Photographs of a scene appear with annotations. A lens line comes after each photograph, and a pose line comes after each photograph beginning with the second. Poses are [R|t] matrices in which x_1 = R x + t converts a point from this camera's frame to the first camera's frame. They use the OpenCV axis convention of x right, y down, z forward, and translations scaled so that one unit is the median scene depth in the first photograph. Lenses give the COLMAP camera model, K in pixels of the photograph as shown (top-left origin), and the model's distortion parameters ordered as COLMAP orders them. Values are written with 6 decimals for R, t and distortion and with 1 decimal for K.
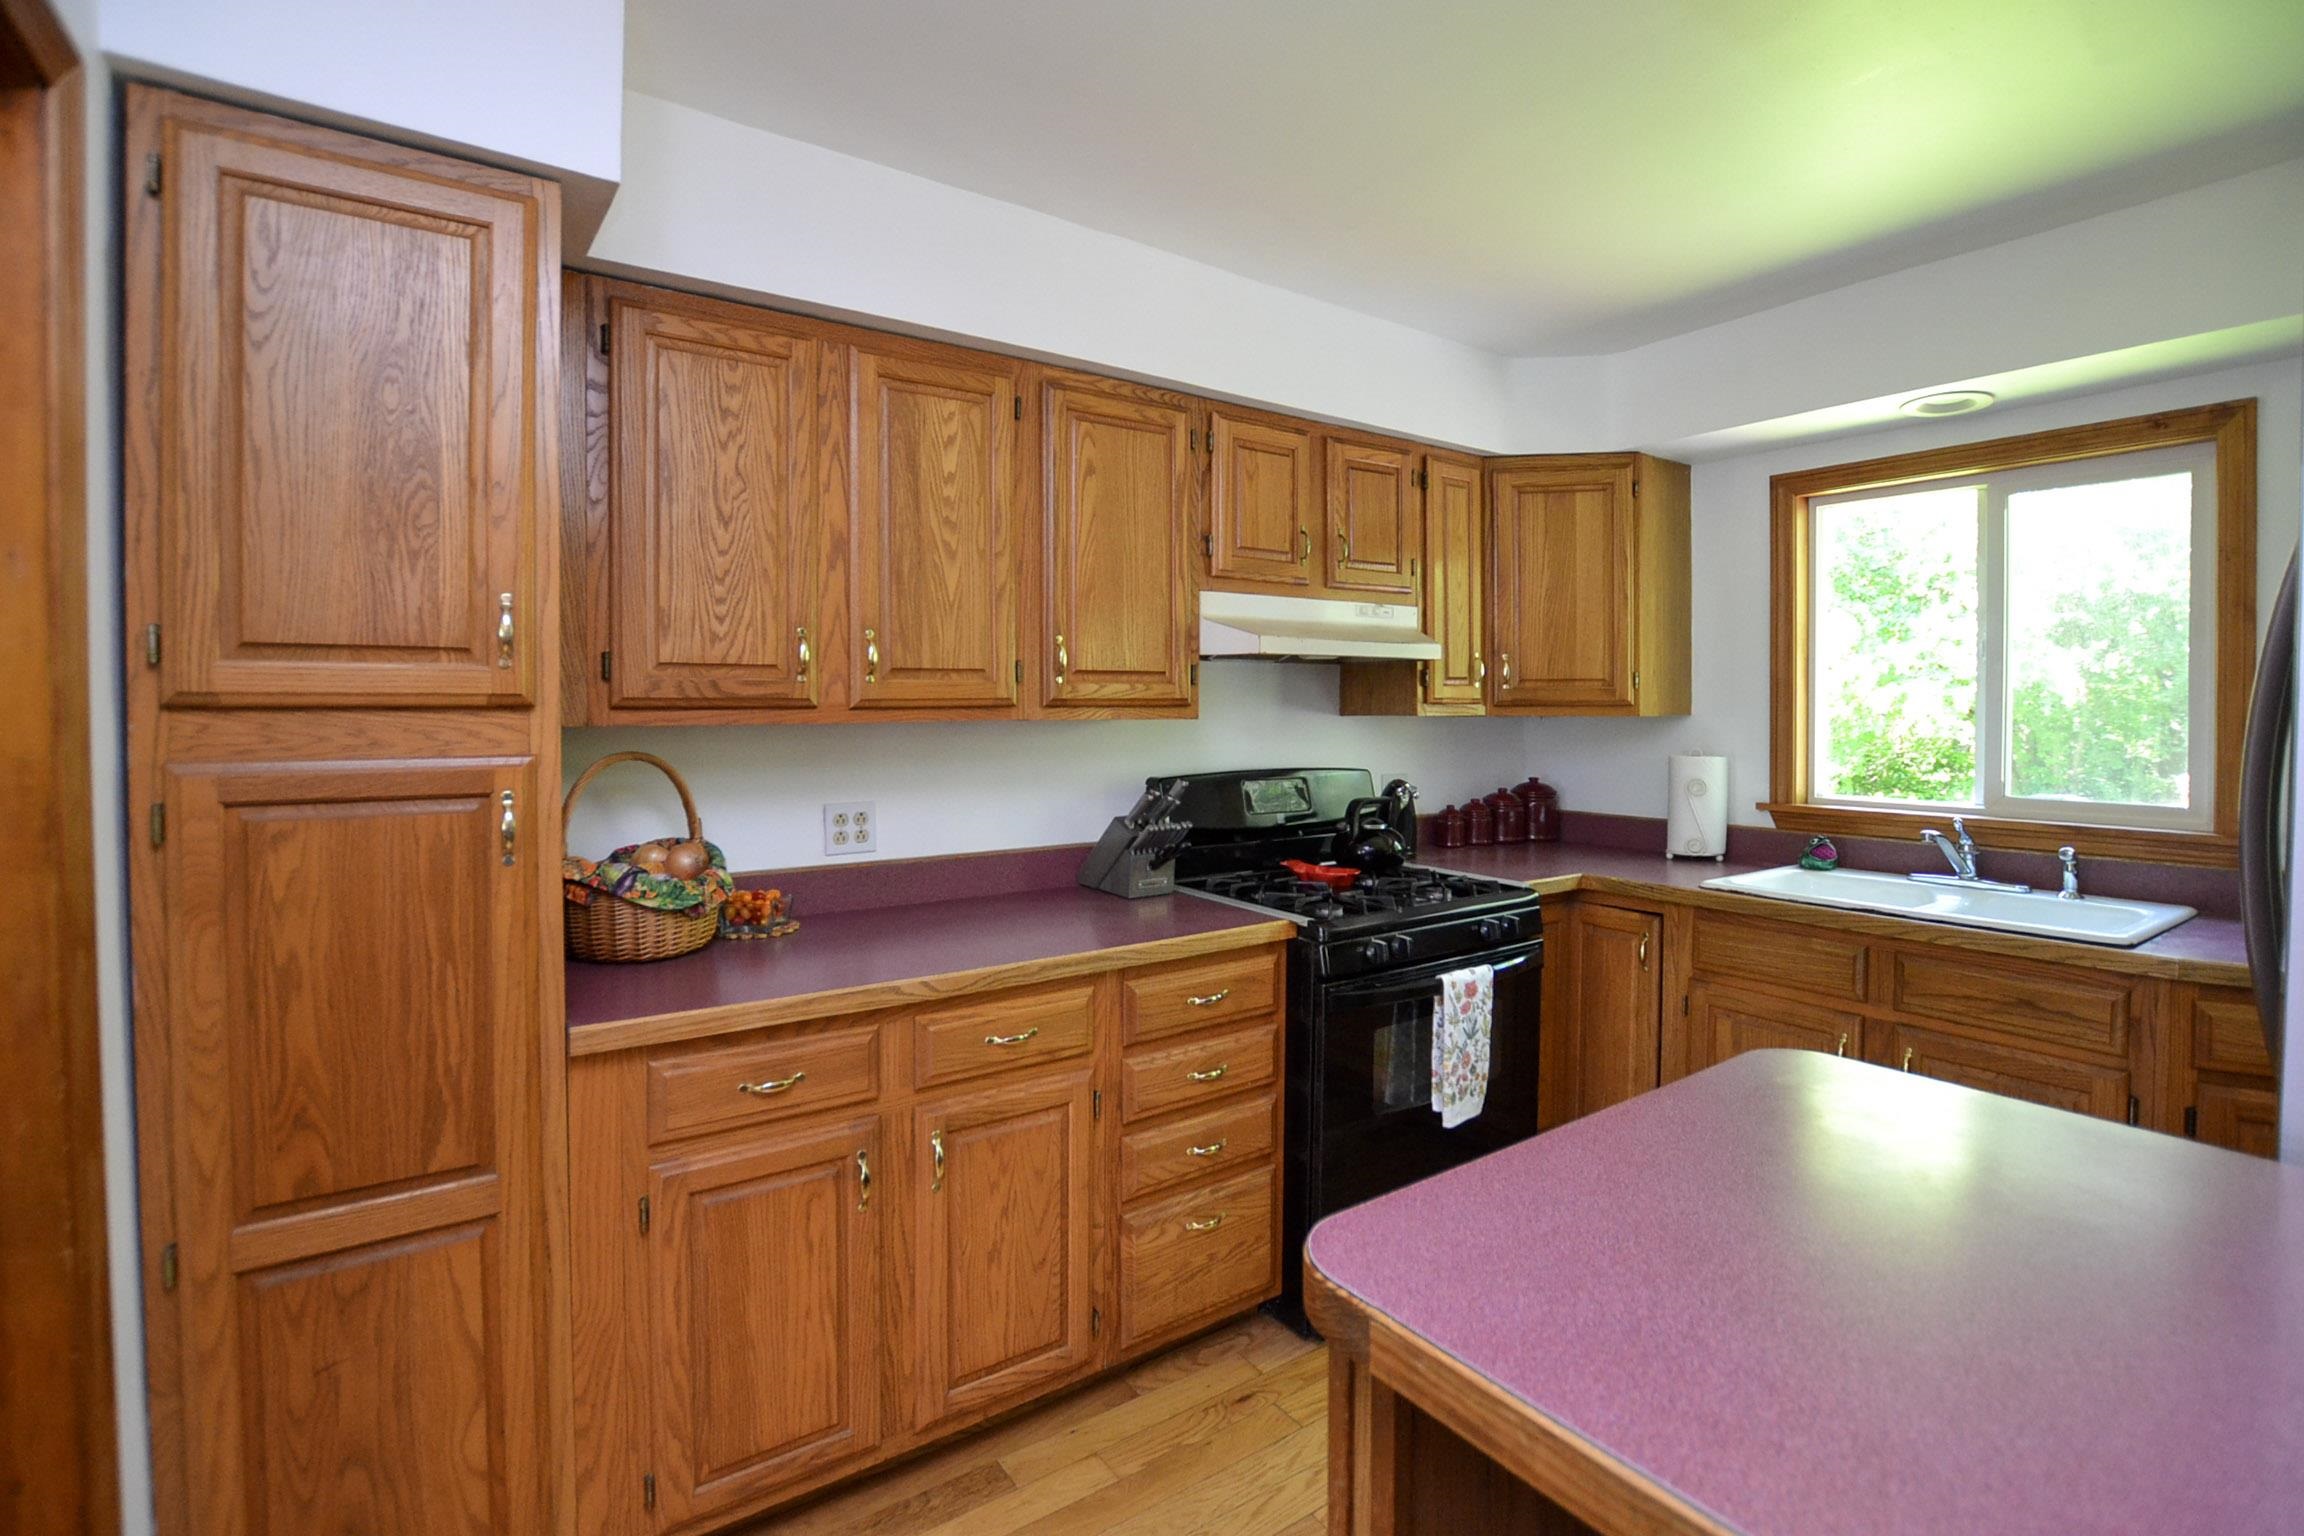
lens RADIAL K [[1061.9, 0, 1155.8], [0, 1061.9, 715.3], [0, 0, 1]] dist [-0.028106, 0.000342]
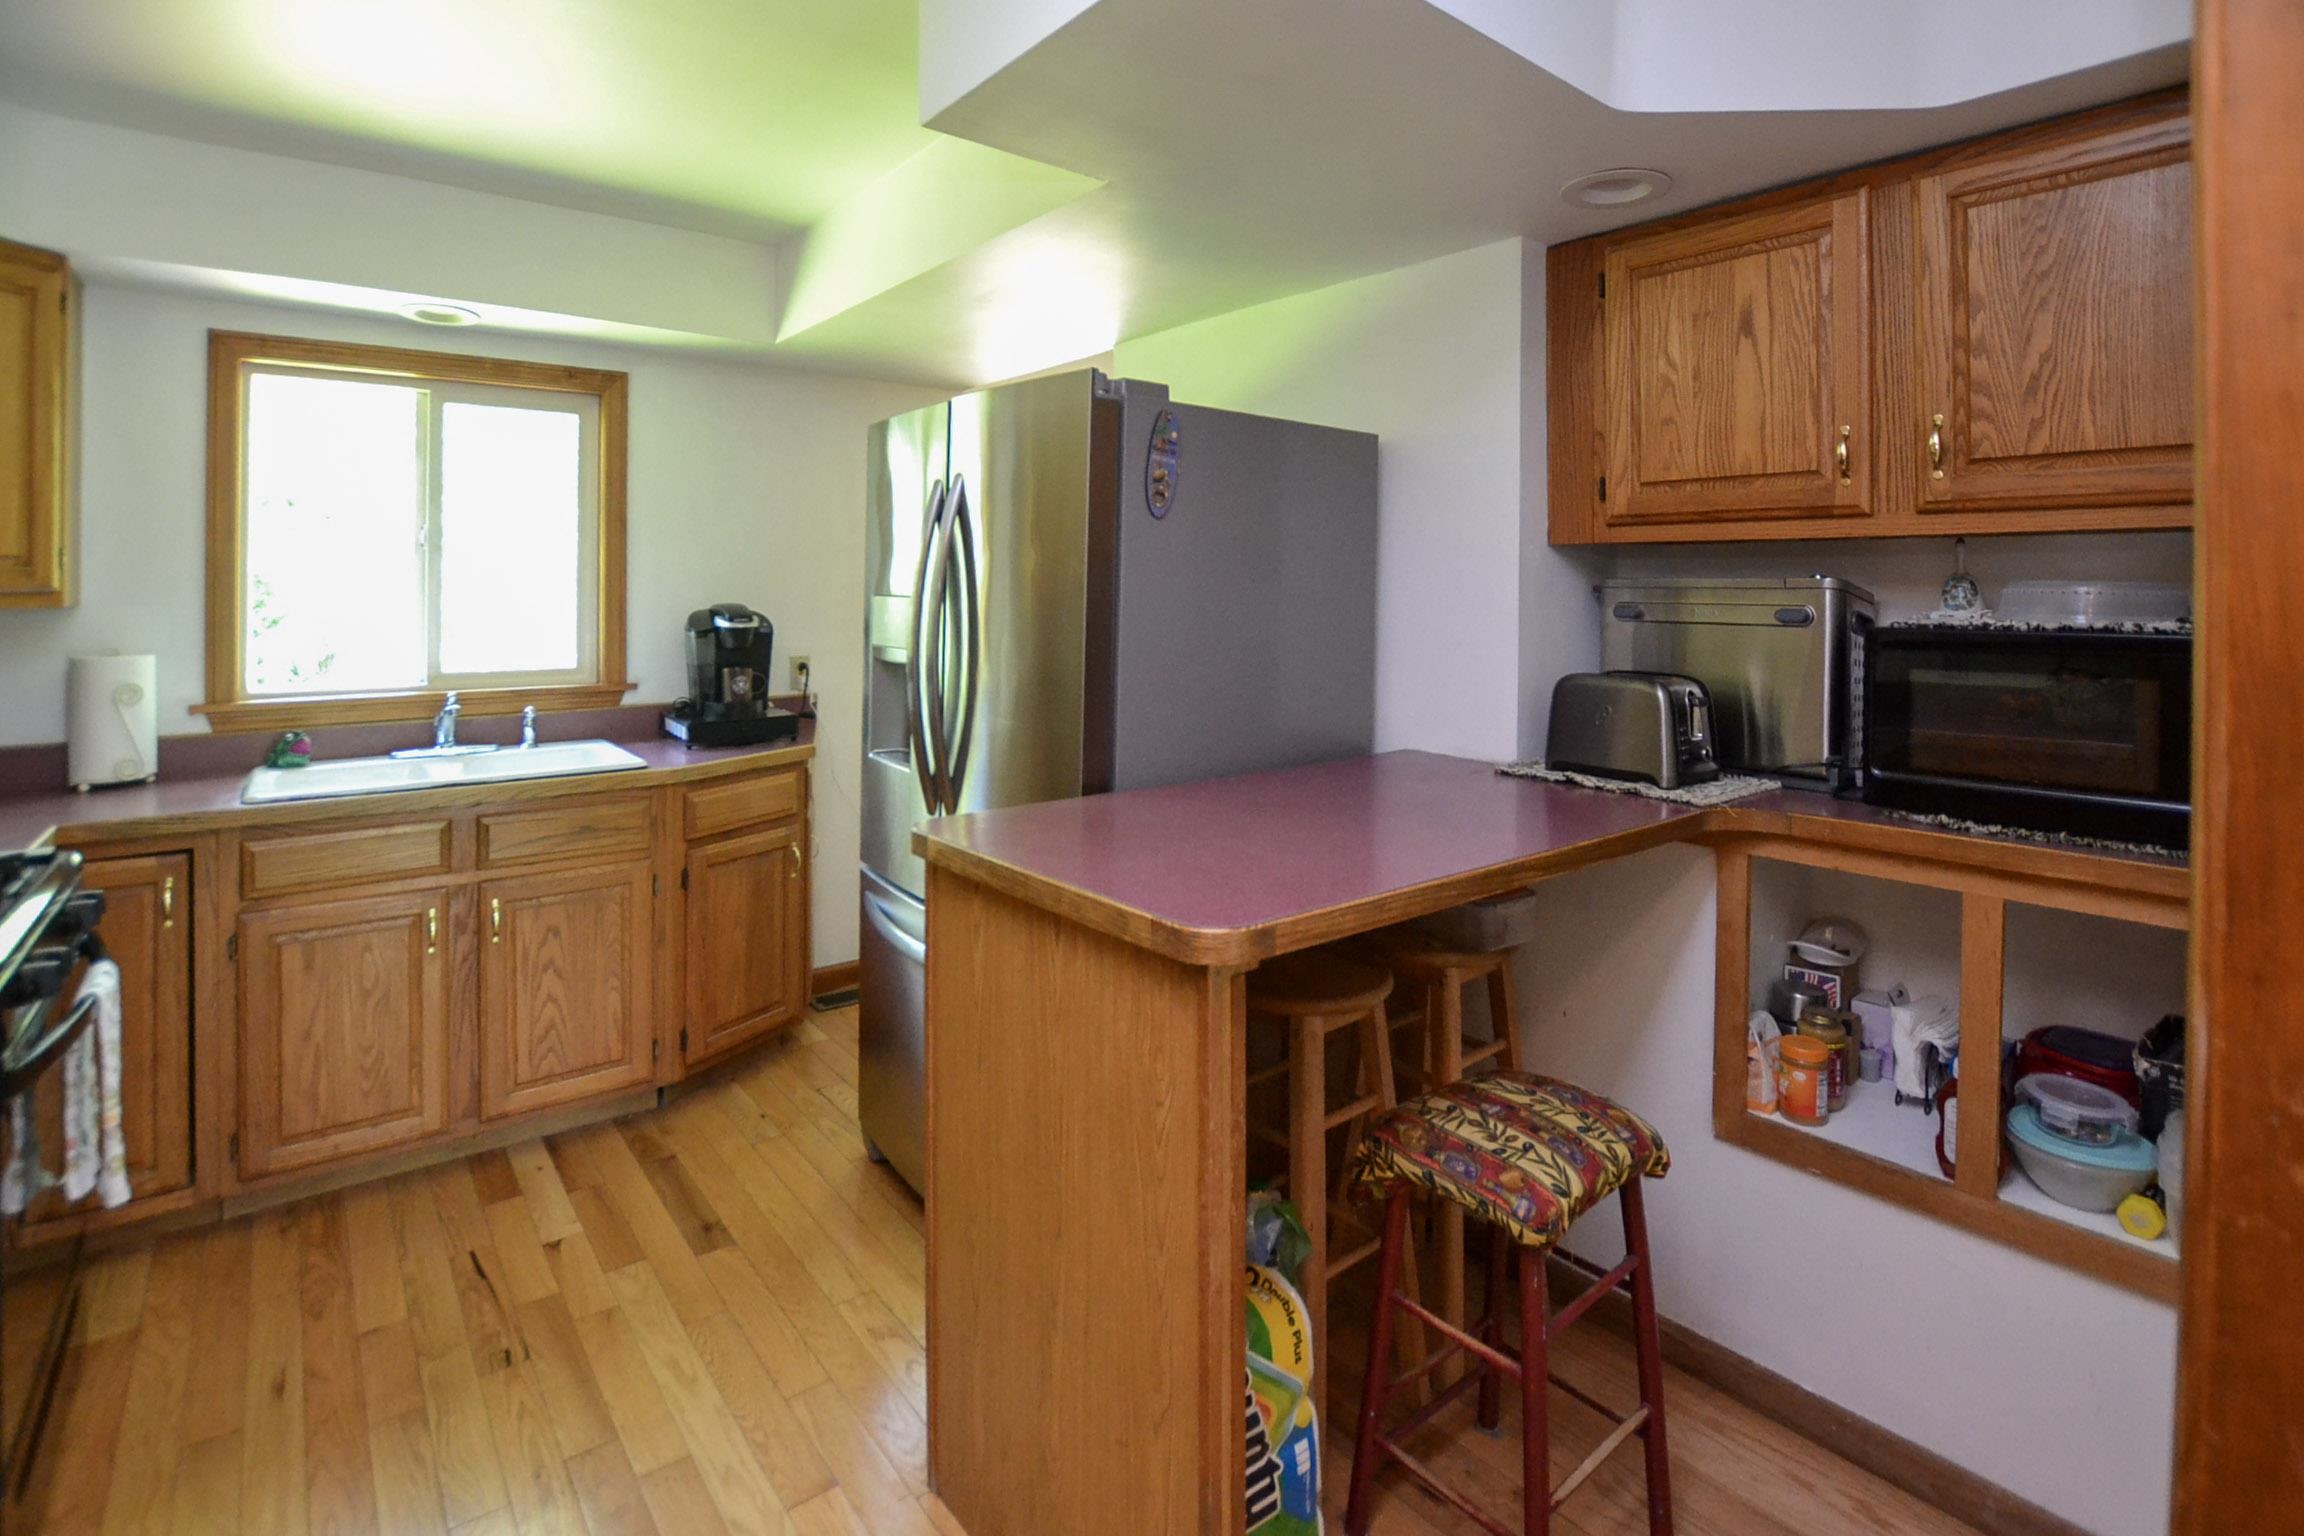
lens RADIAL K [[1088.5, 0, 1160.0], [0, 1088.5, 577.7], [0, 0, 1]] dist [-0.023520, 0.000141]
pose [[-0.069635, 0.007827, 0.997542, -0.508536], [0.012975, 0.999892, -0.006940, -0.006904], [-0.997488, 0.012459, -0.069729, 0.399034]]
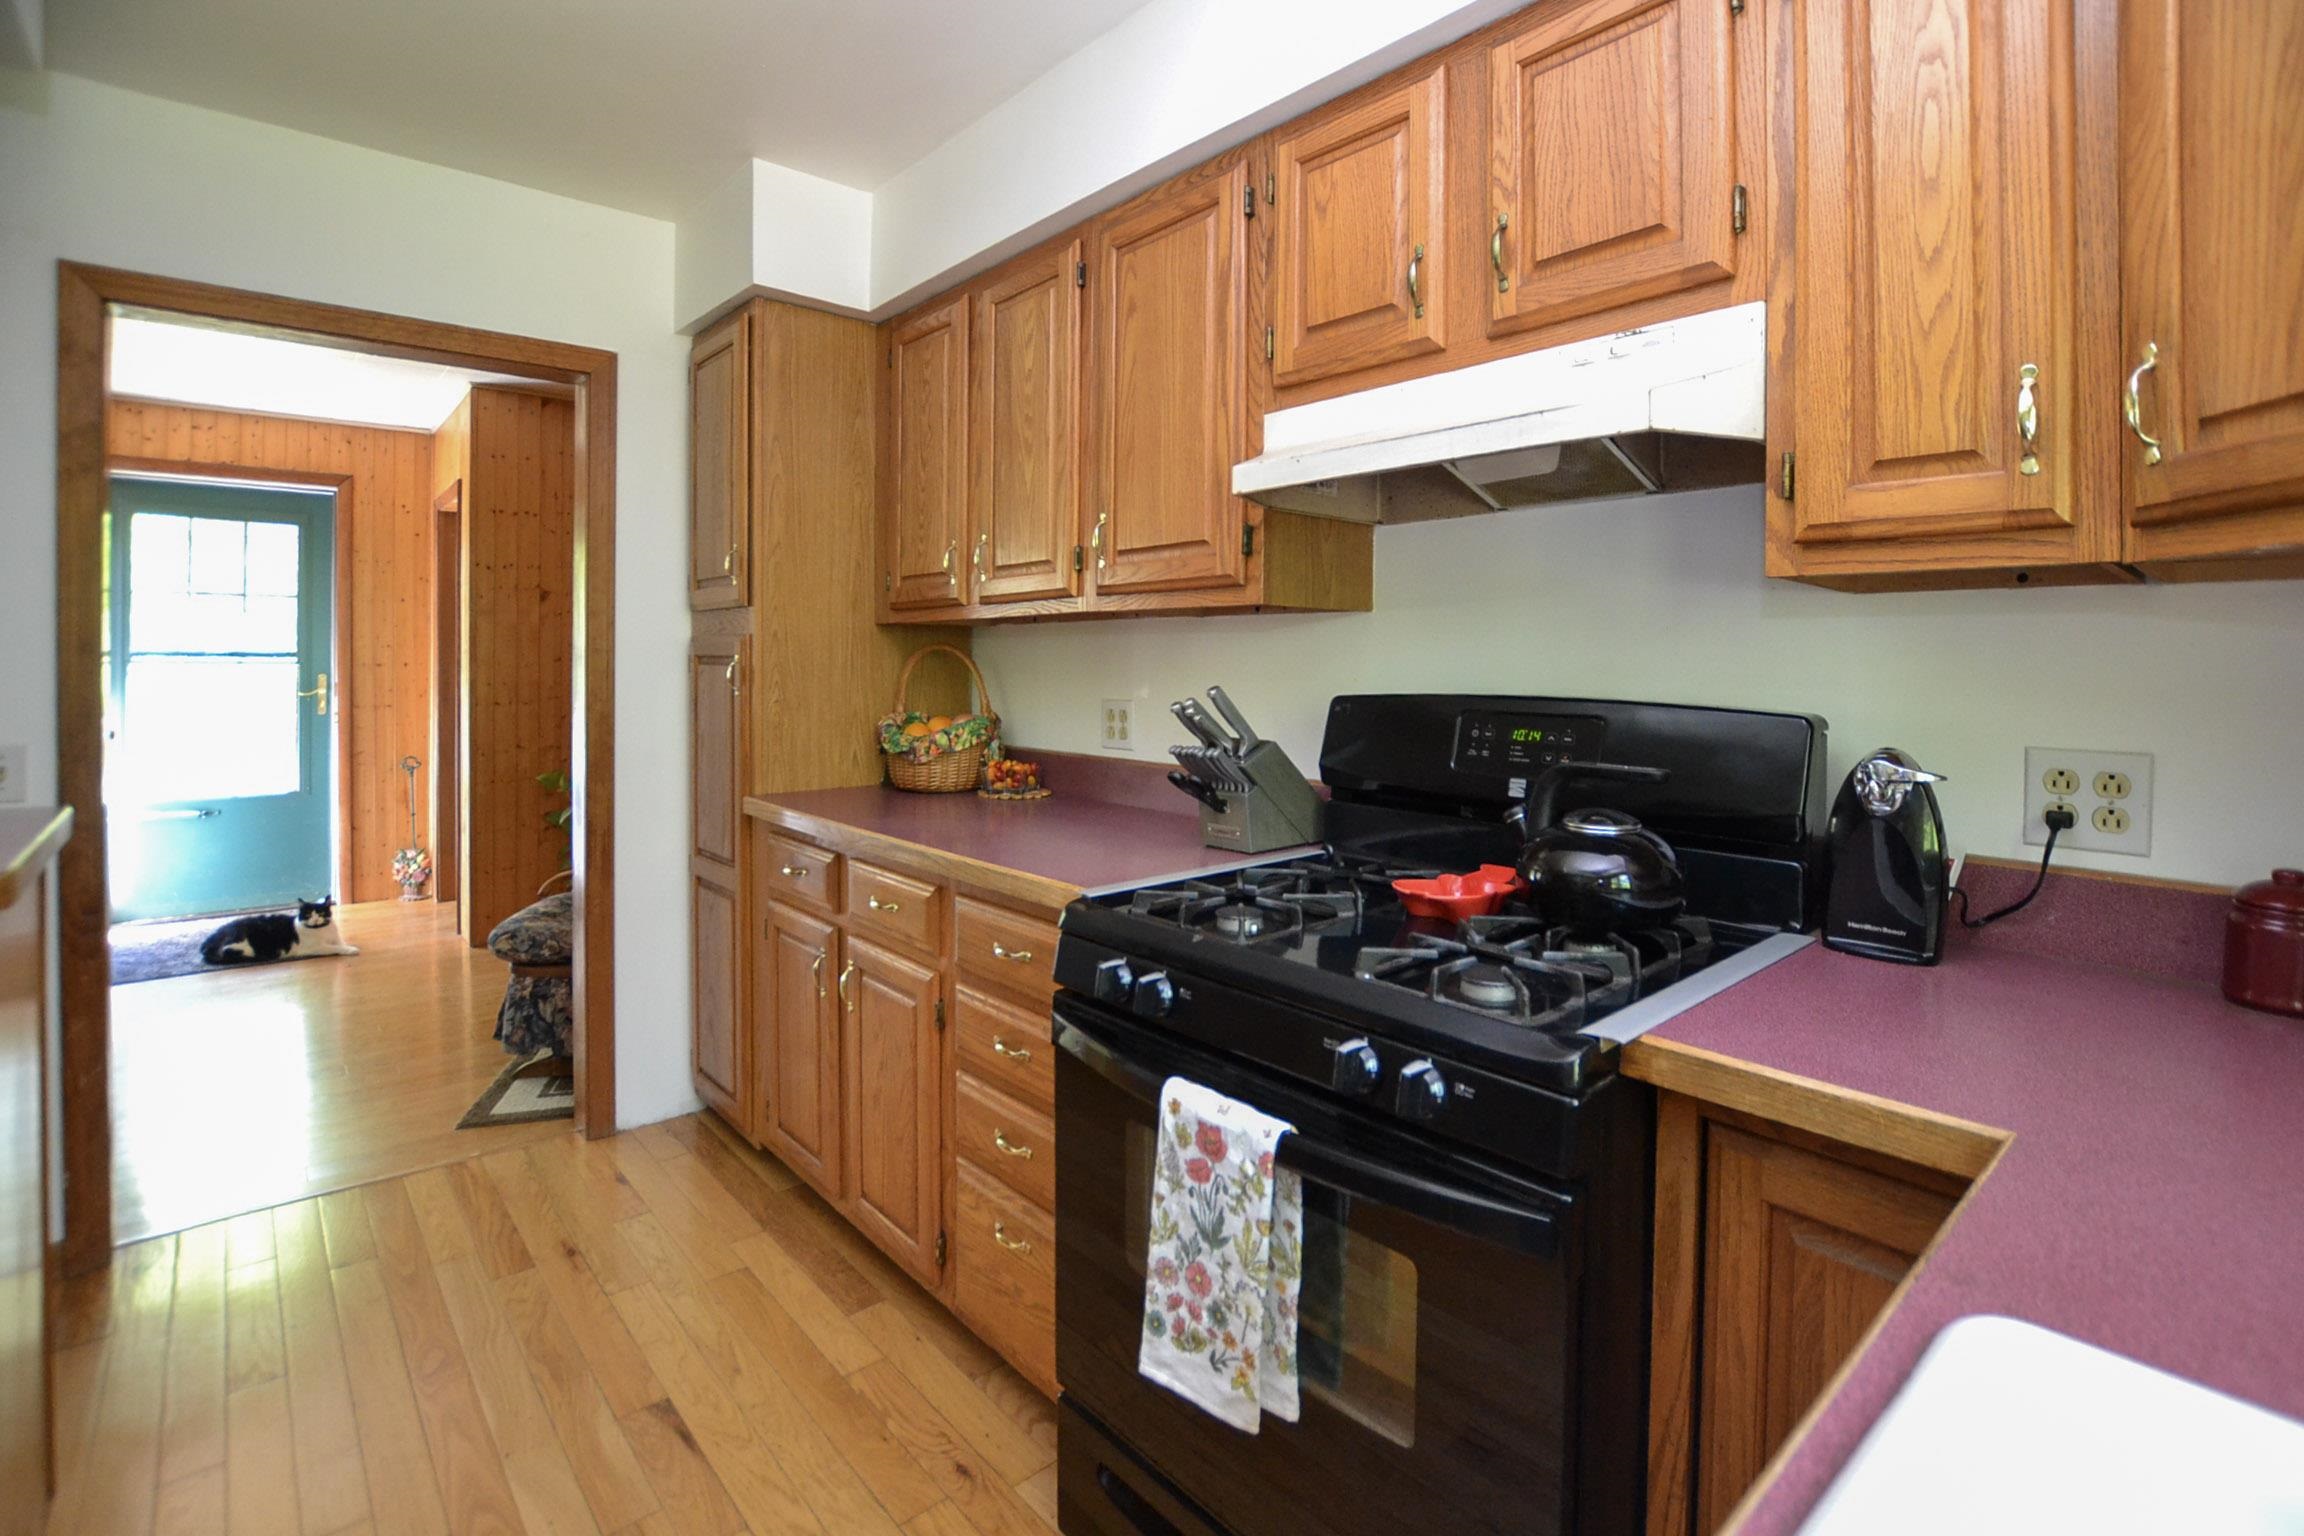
lens RADIAL K [[1106.1, 0, 1203.8], [0, 1106.1, 679.8], [0, 0, 1]] dist [-0.020078, 0.000066]
pose [[0.111346, 0.012831, -0.993699, 0.879090], [-0.015898, 0.999812, 0.011128, 0.053504], [0.993655, 0.014558, 0.111529, 1.051586]]
